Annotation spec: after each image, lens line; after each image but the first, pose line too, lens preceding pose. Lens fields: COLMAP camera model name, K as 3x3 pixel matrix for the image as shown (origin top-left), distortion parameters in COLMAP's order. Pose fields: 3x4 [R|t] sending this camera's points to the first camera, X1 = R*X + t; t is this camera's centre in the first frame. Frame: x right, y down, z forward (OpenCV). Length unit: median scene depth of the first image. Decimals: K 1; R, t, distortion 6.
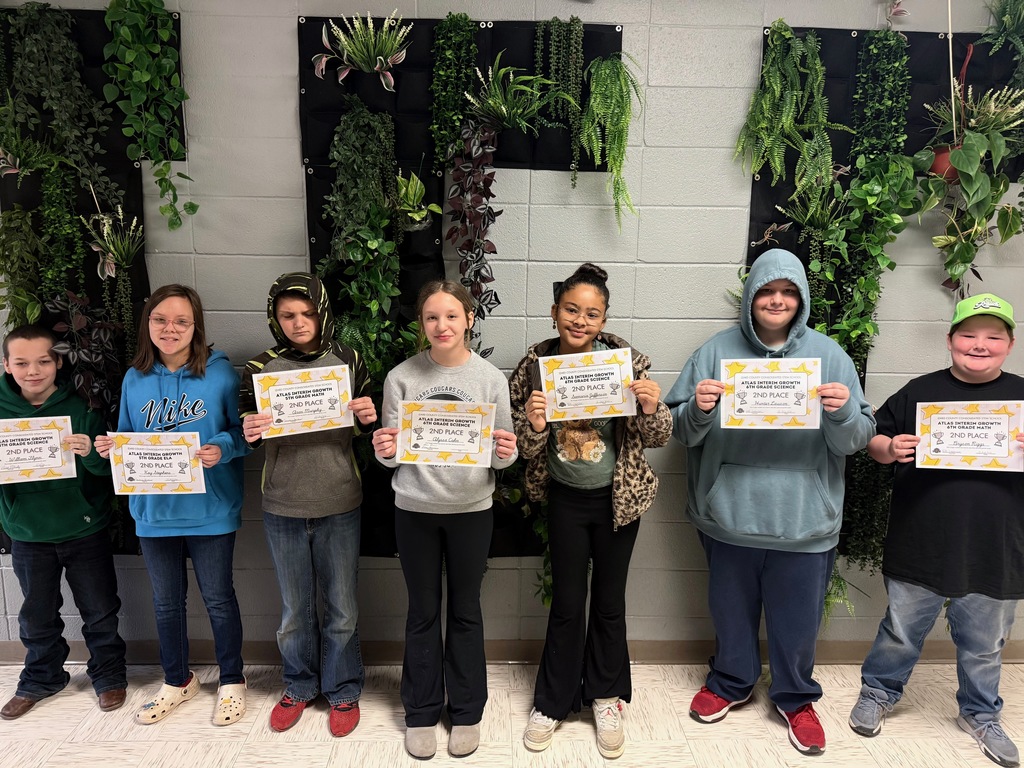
lens RADIAL K [[723.7, 0, 512.9], [0, 723.7, 397.0], [0, 0, 1]] dist [0.011455, -0.016229]
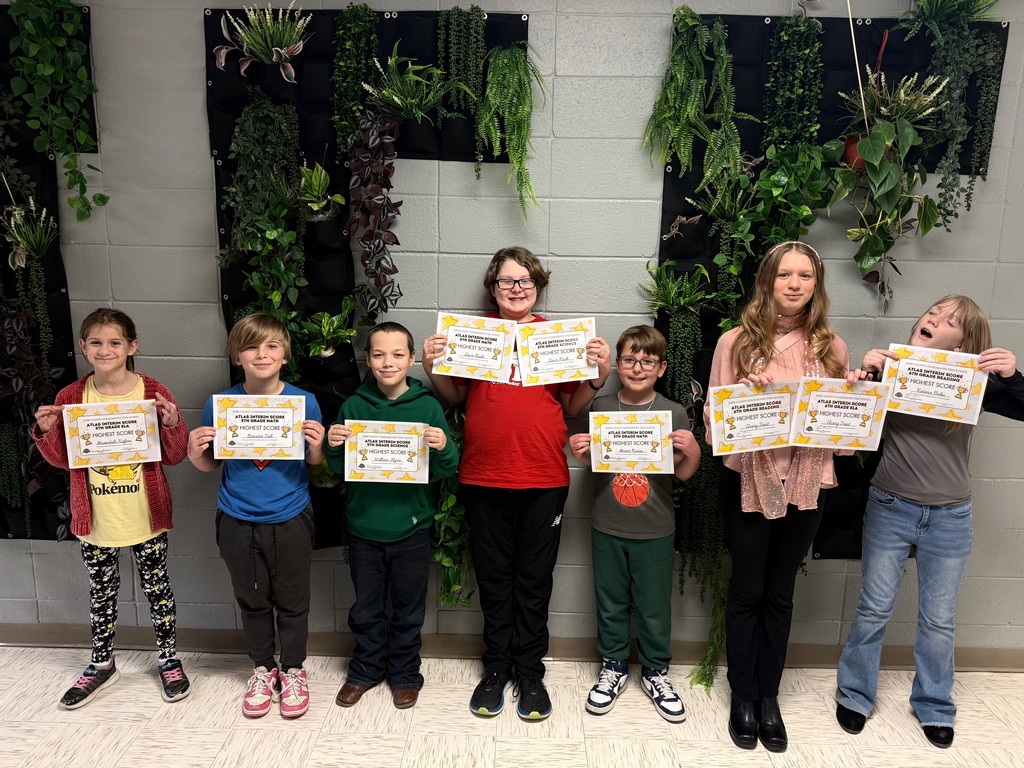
lens RADIAL K [[723.7, 0, 502.9], [0, 723.7, 392.2], [0, 0, 1]] dist [0.011455, -0.016229]
pose [[0.999050, 0.011617, -0.042002, 0.167242], [-0.011488, 0.999929, 0.003308, -0.000409], [0.042038, -0.002822, 0.999112, 0.009831]]
